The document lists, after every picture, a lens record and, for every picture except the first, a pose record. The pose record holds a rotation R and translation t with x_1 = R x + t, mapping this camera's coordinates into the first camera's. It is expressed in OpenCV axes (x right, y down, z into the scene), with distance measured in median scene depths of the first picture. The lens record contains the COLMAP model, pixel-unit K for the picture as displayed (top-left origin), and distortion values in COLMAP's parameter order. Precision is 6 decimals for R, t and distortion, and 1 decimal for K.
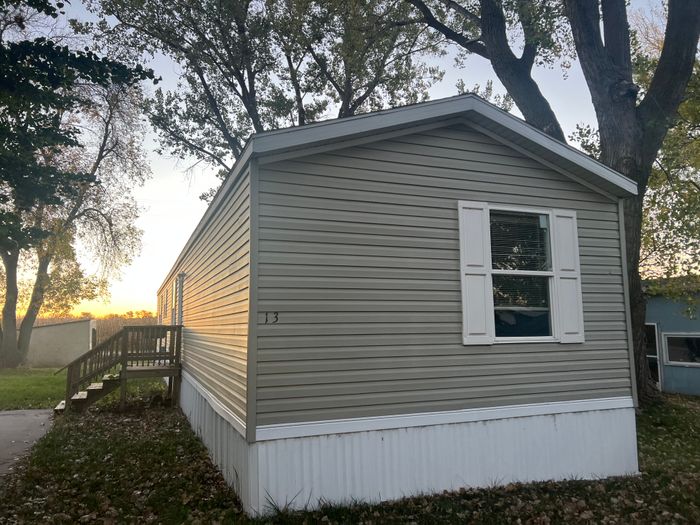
lens RADIAL K [[525.9, 0, 351.0], [0, 525.9, 262.4], [0, 0, 1]] dist [0.029112, -0.001119]
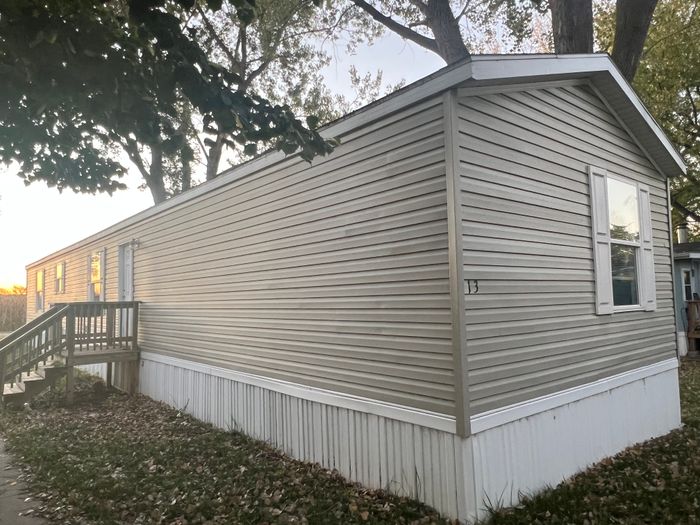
lens RADIAL K [[493.3, 0, 348.9], [0, 493.3, 262.6], [0, 0, 1]] dist [0.007720, 0.000347]
pose [[0.952404, 0.011000, 0.304639, -0.451844], [-0.023847, 0.998975, 0.038484, 0.032291], [-0.303904, -0.043917, 0.951690, 0.247022]]
